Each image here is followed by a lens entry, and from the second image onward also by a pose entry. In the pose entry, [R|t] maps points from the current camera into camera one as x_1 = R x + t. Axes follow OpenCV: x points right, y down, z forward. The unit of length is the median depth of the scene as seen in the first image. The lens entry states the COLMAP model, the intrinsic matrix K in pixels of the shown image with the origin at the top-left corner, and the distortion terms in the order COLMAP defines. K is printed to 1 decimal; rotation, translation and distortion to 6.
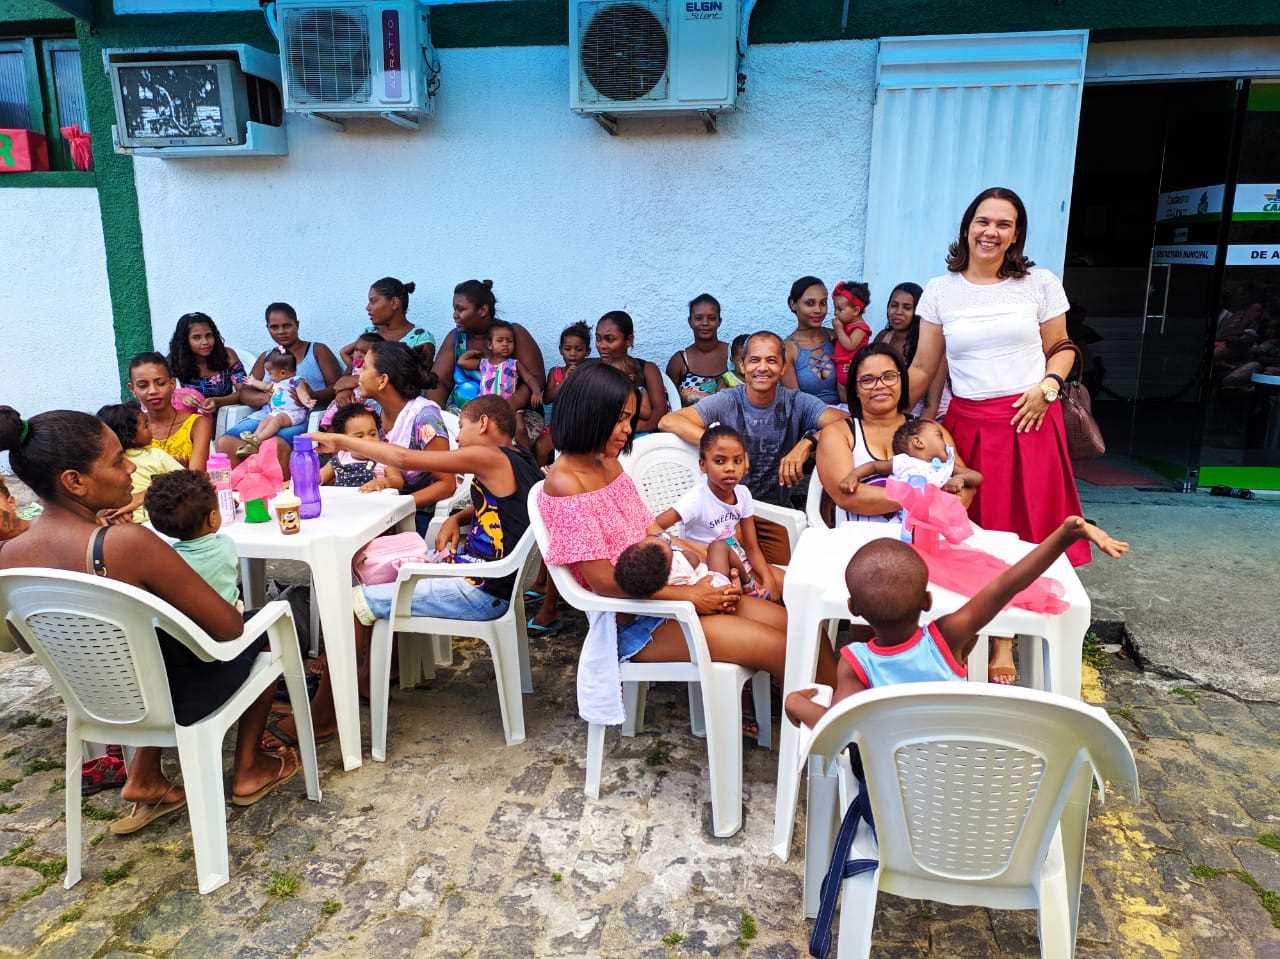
lens RADIAL K [[968.8, 0, 637.5], [0, 968.8, 475.6], [0, 0, 1]] dist [0.063266, -0.063346]
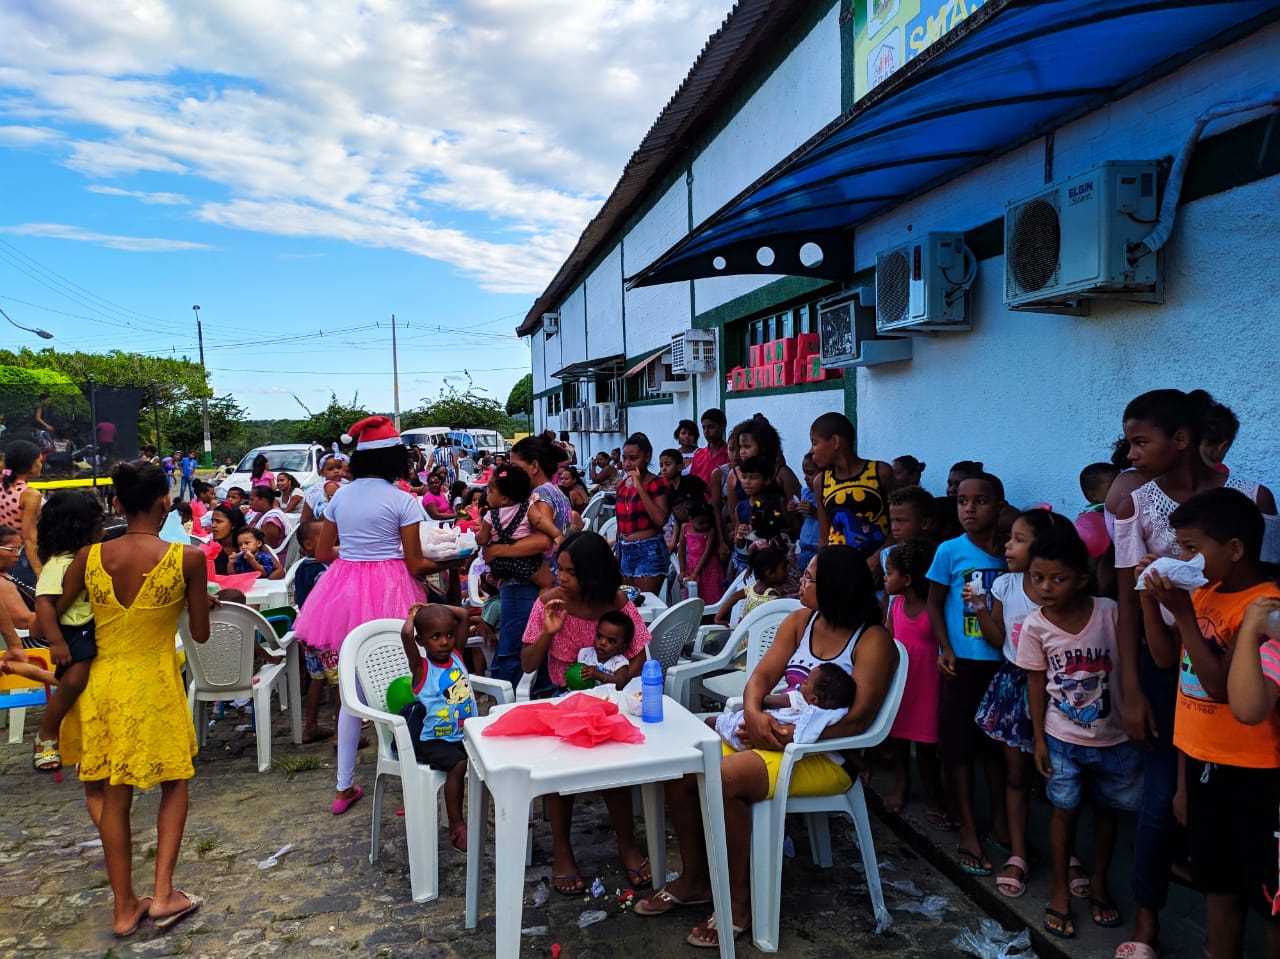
lens RADIAL K [[963.1, 0, 640.0], [0, 963.1, 479.5], [0, 0, 1]] dist [0.068839, -0.064969]
pose [[0.347583, 0.045356, -0.936552, 0.748949], [-0.174486, 0.984512, -0.017079, -0.097552], [0.921271, 0.169351, 0.350114, 0.285604]]
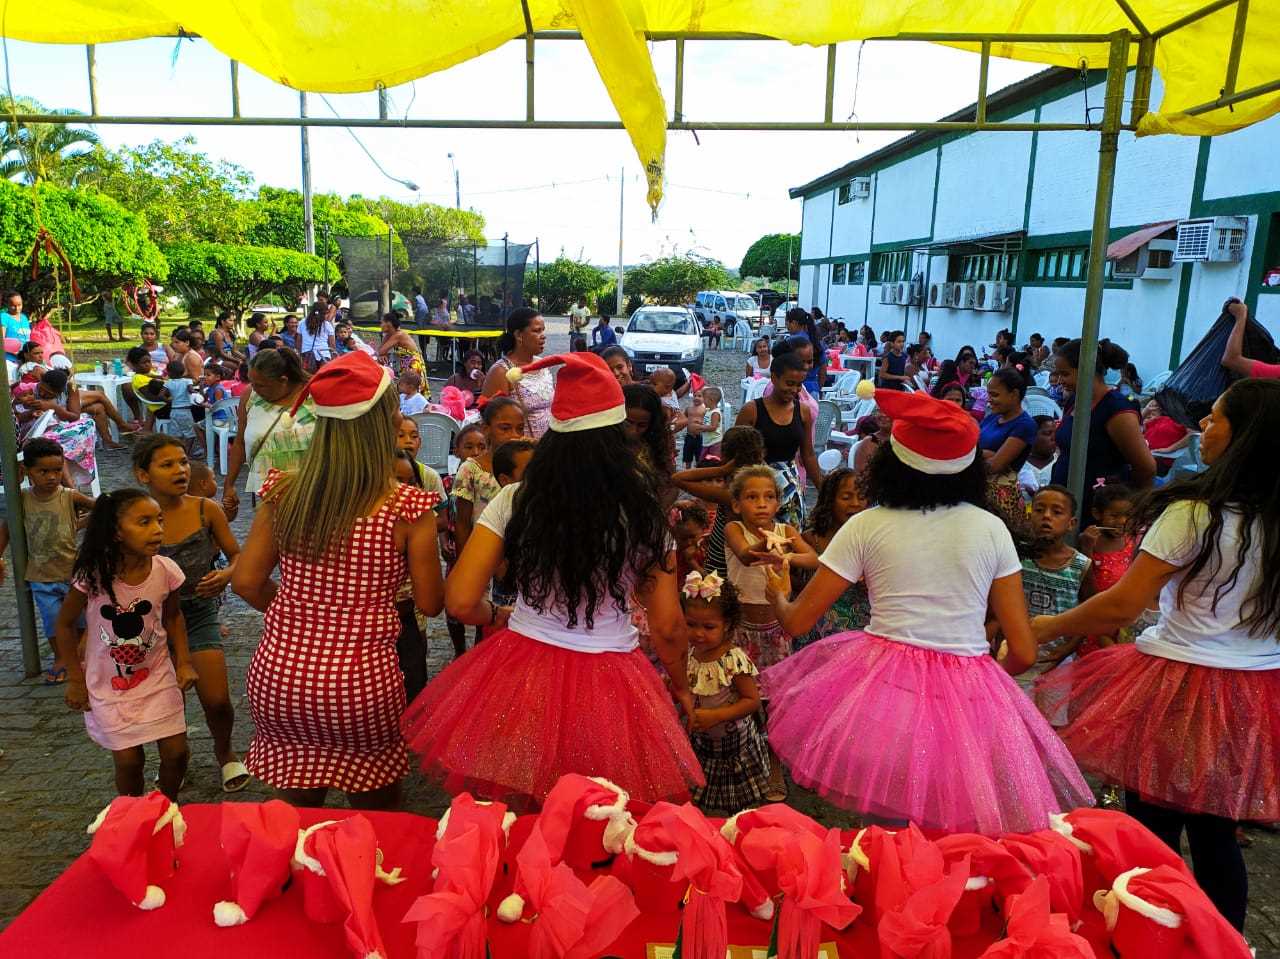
lens RADIAL K [[968.8, 0, 637.5], [0, 968.8, 475.6], [0, 0, 1]] dist [0.063266, -0.063346]
pose [[0.193056, 0.196071, -0.961398, 0.640306], [-0.233779, 0.960804, 0.149005, 0.036278], [0.952931, 0.195989, 0.231326, -0.540581]]
